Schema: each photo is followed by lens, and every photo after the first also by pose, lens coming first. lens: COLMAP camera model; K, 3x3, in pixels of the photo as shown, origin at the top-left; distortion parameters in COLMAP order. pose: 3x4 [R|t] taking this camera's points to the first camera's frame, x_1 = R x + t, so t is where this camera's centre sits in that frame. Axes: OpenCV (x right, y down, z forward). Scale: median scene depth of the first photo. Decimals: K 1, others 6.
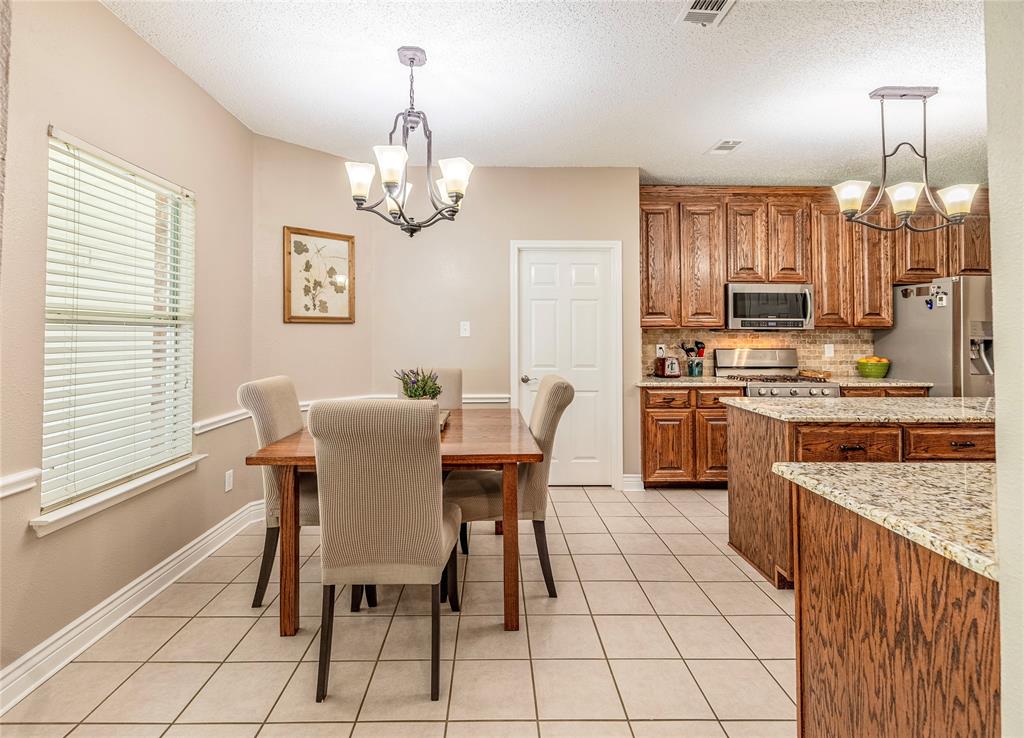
lens RADIAL K [[482.3, 0, 498.6], [0, 482.3, 327.4], [0, 0, 1]] dist [-0.000909, -0.000199]
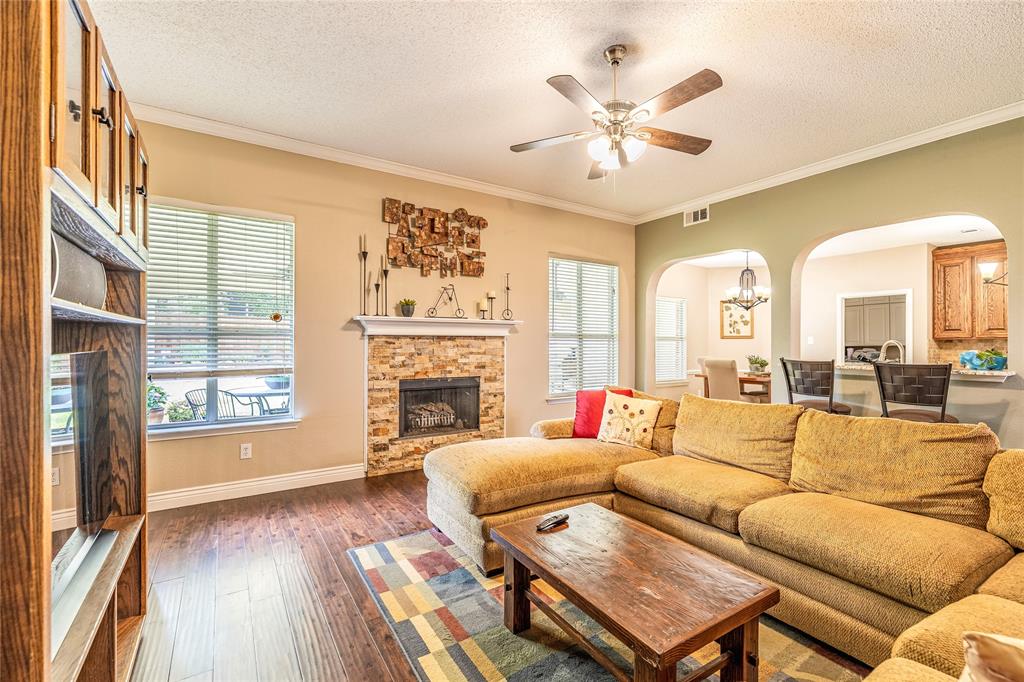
lens RADIAL K [[438.2, 0, 513.2], [0, 438.2, 343.2], [0, 0, 1]] dist [0.000921, -0.000082]
pose [[0.535909, 0.001660, -0.844274, 0.899860], [0.007525, 0.999949, 0.006742, -0.008547], [0.844242, -0.009966, 0.535869, -1.141483]]
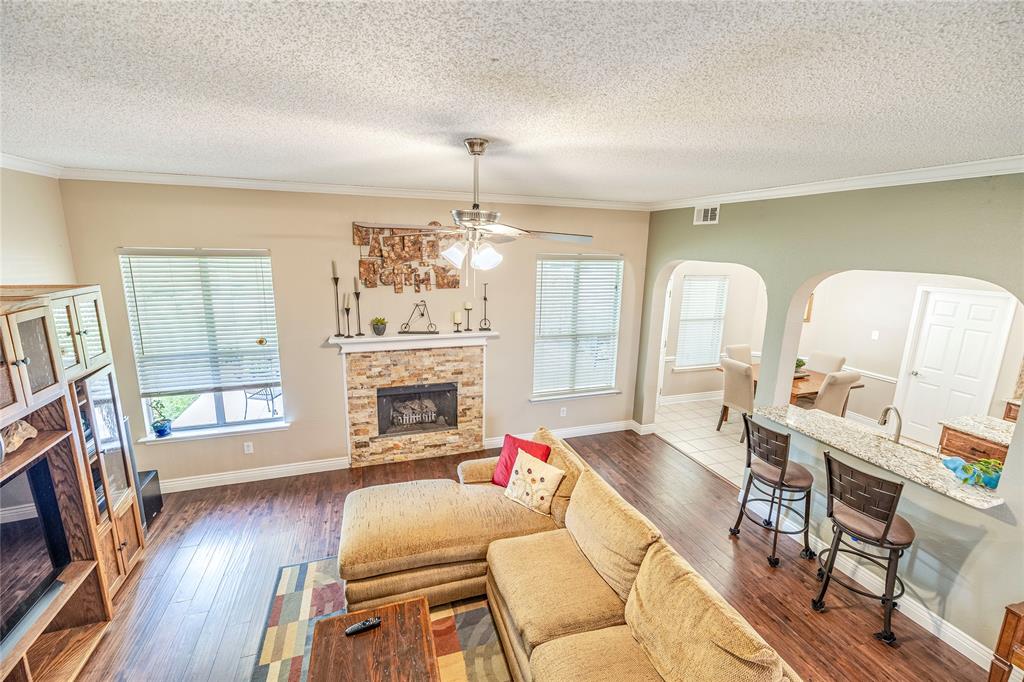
lens RADIAL K [[426.1, 0, 511.4], [0, 426.1, 336.2], [0, 0, 1]] dist [-0.000630, 0.000130]
pose [[0.317254, 0.199071, -0.927211, 1.026998], [-0.009315, 0.978327, 0.206858, -0.326349], [0.948295, -0.056990, 0.312232, -0.776623]]
